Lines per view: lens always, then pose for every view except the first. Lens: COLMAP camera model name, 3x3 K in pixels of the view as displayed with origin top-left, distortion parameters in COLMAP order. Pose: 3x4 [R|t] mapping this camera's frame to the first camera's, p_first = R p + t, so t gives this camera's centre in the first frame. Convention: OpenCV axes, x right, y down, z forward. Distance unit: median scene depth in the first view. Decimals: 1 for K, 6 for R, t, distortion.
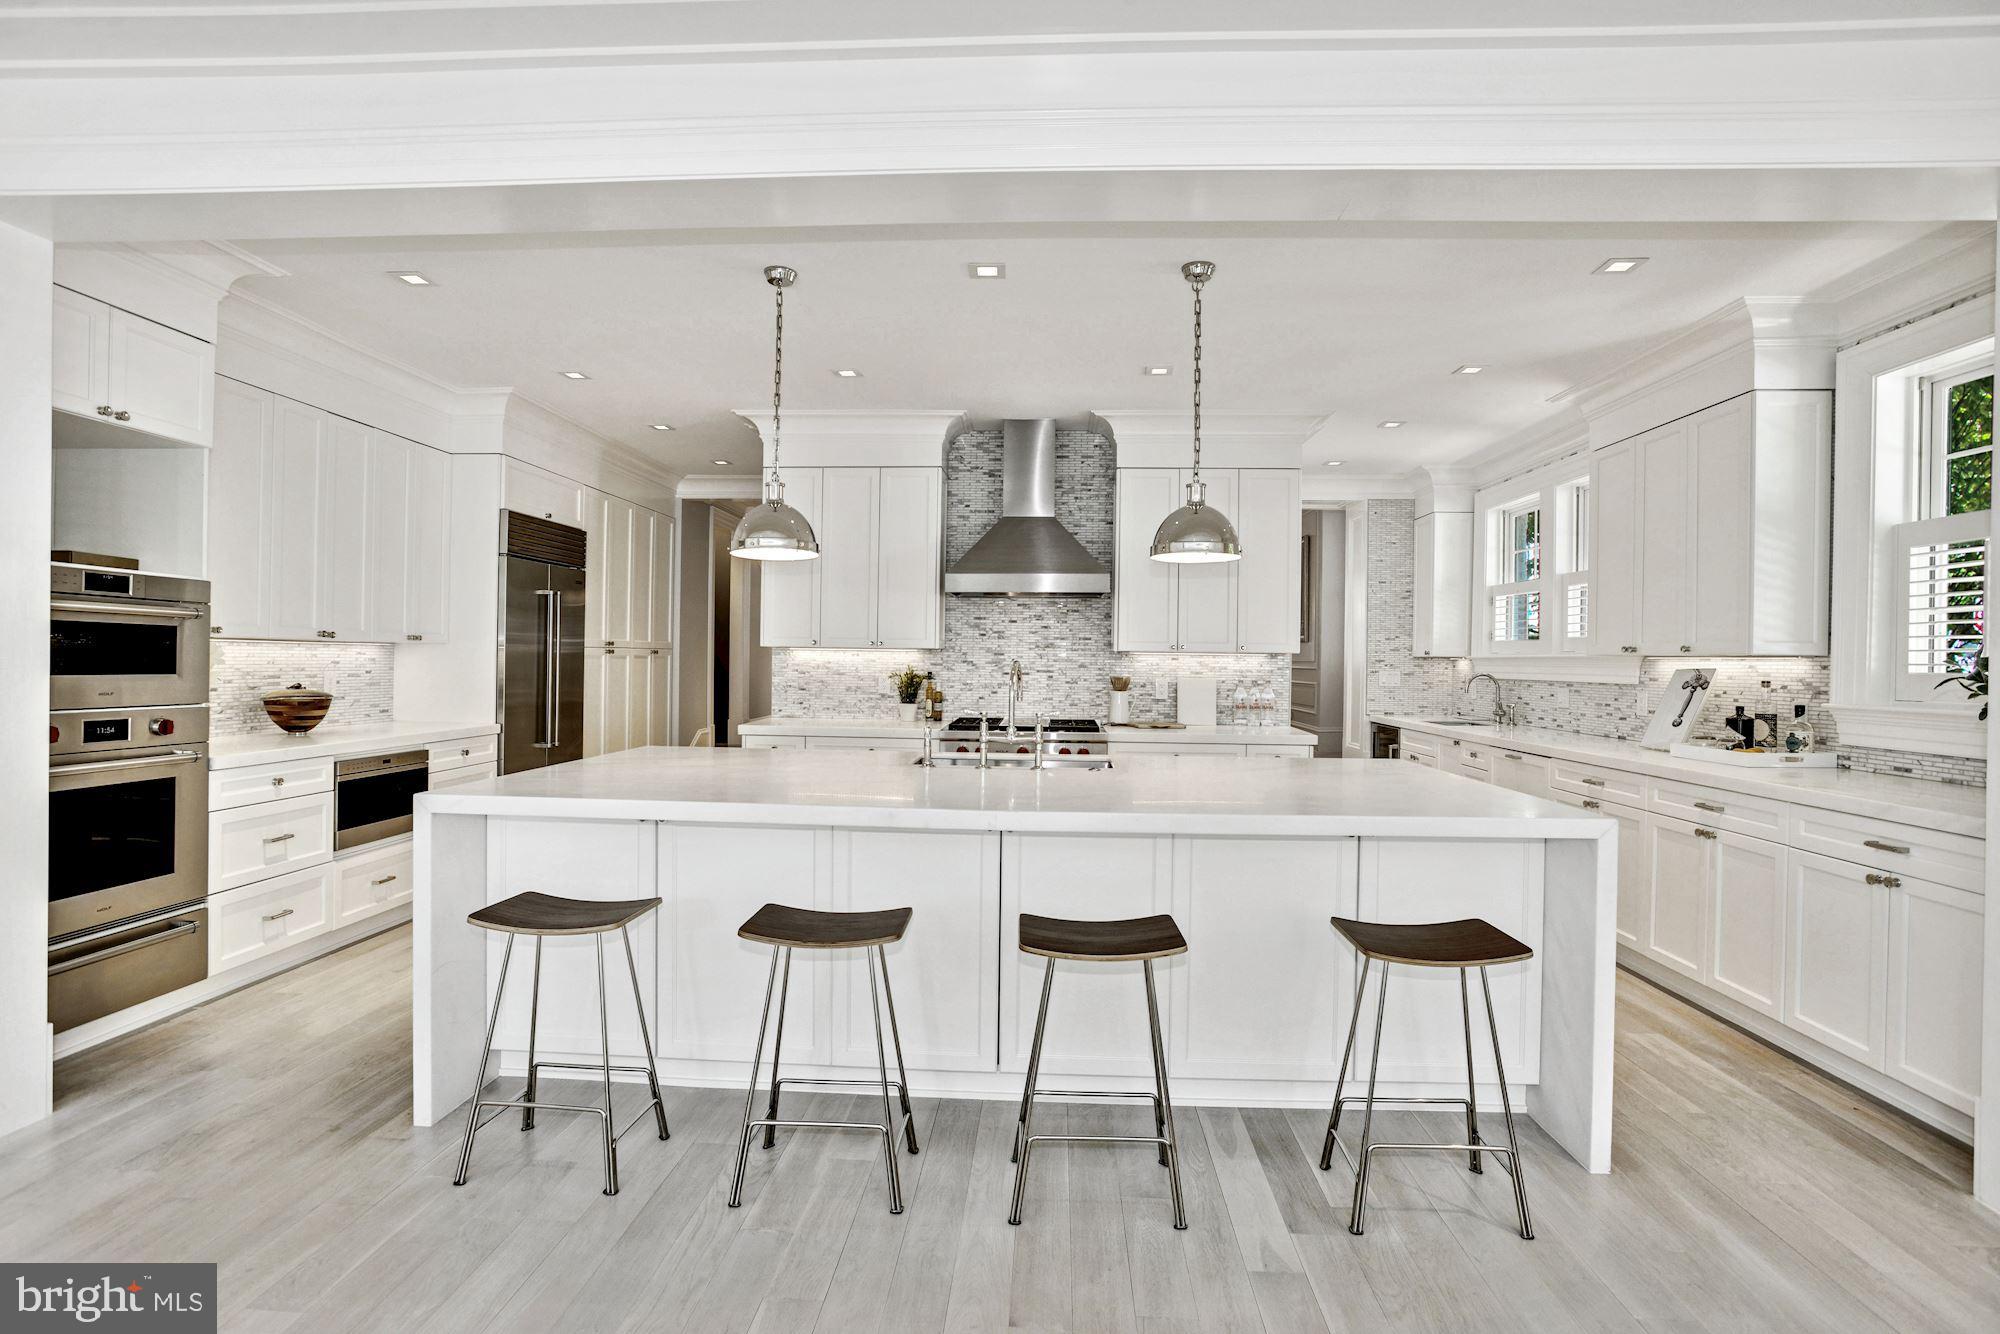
lens RADIAL K [[953.2, 0, 1003.3], [0, 953.2, 667.3], [0, 0, 1]] dist [-0.029583, 0.011089]
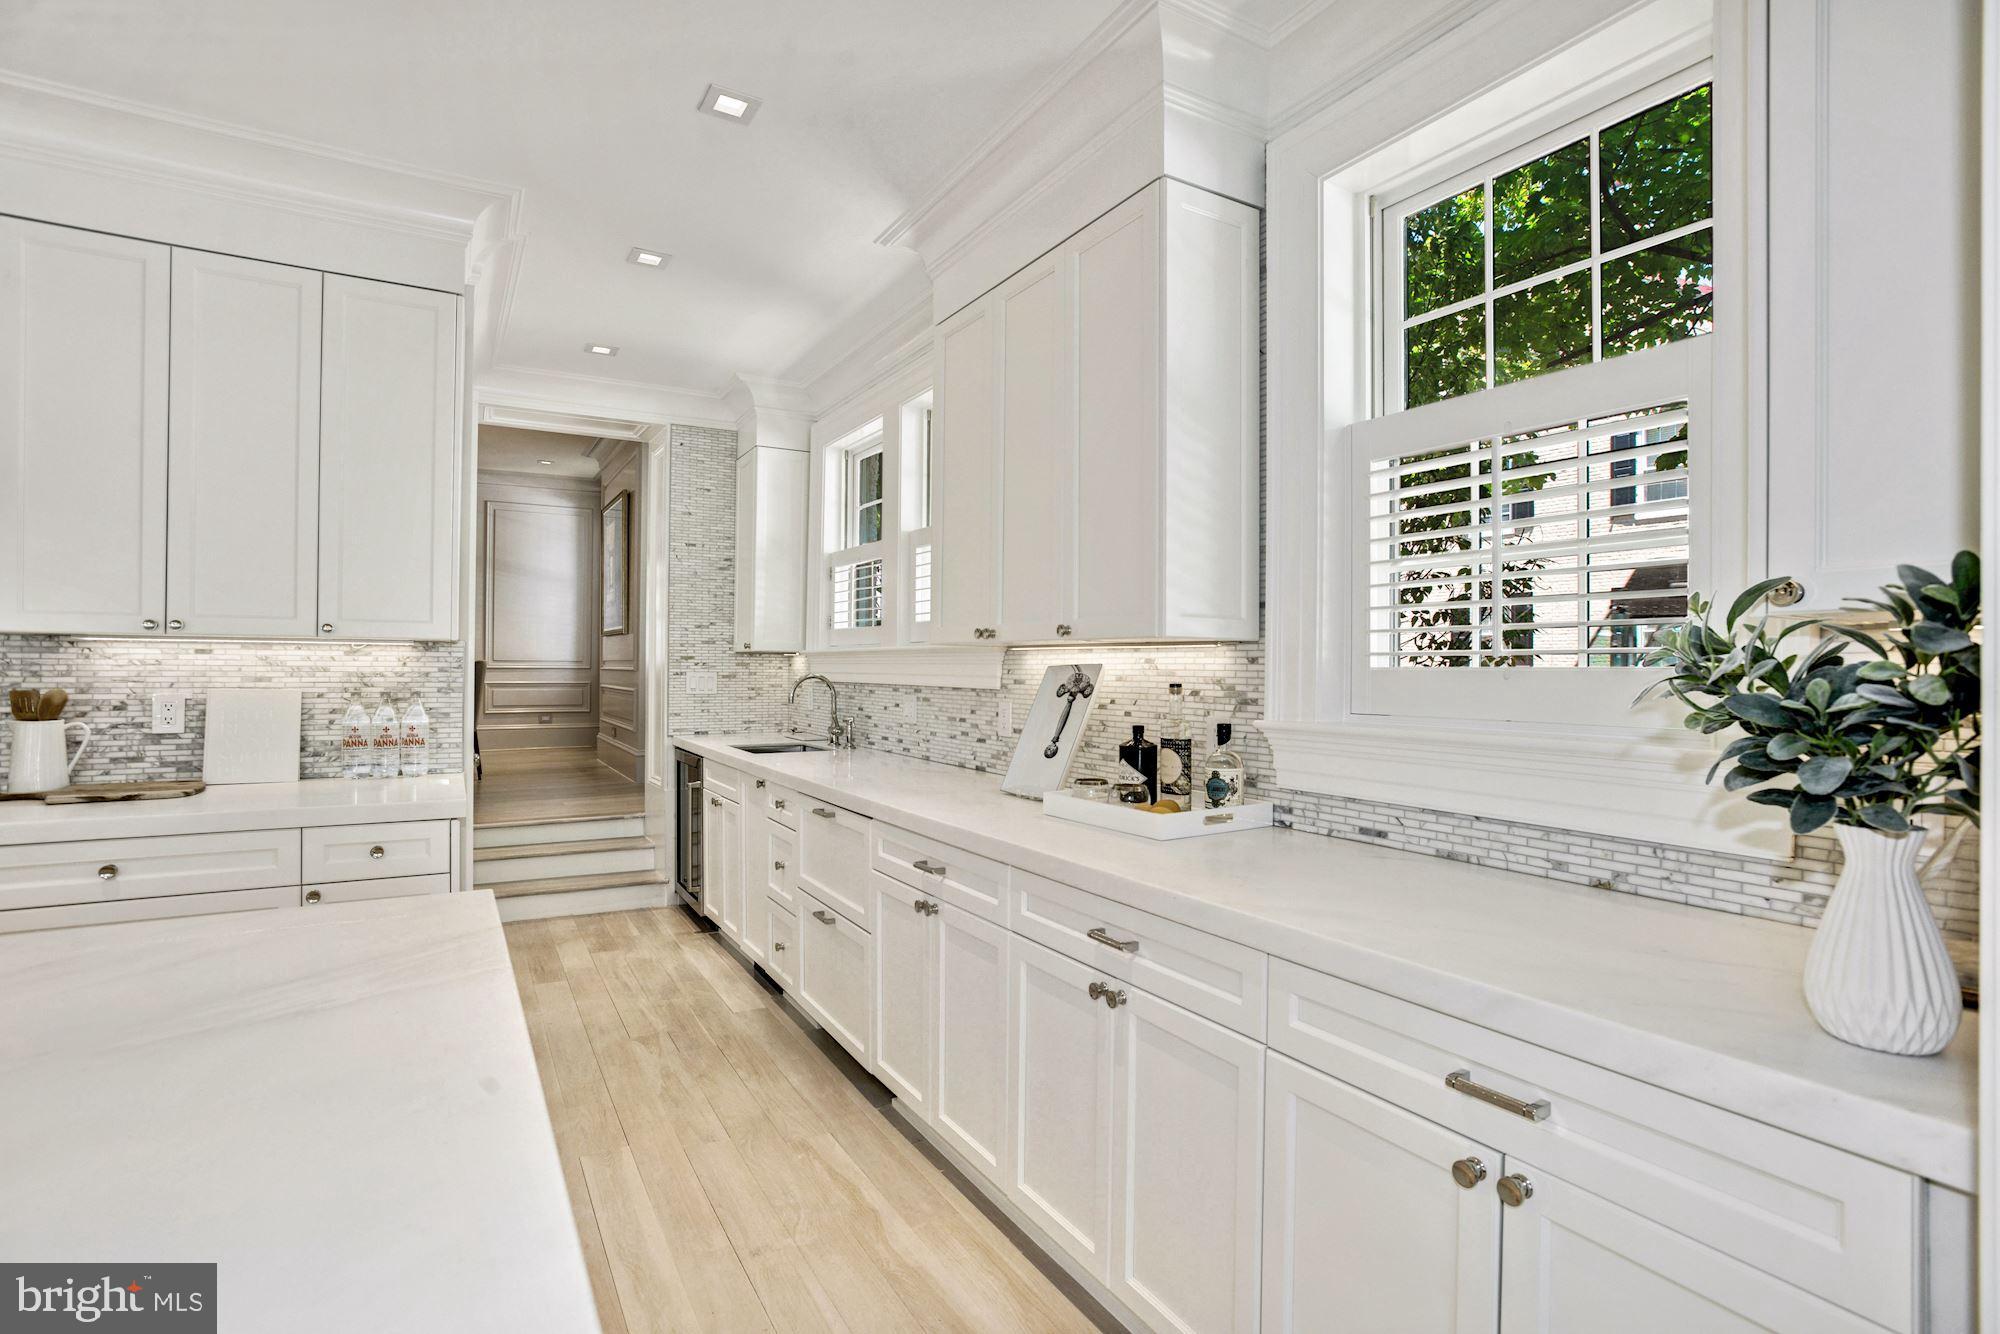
lens RADIAL K [[953.2, 0, 992.8], [0, 953.2, 659.6], [0, 0, 1]] dist [-0.029583, 0.011089]
pose [[0.839788, -0.000853, 0.542914, 0.348223], [0.006405, 0.999945, -0.008336, 0.003194], [-0.542877, 0.010478, 0.839747, 0.500776]]
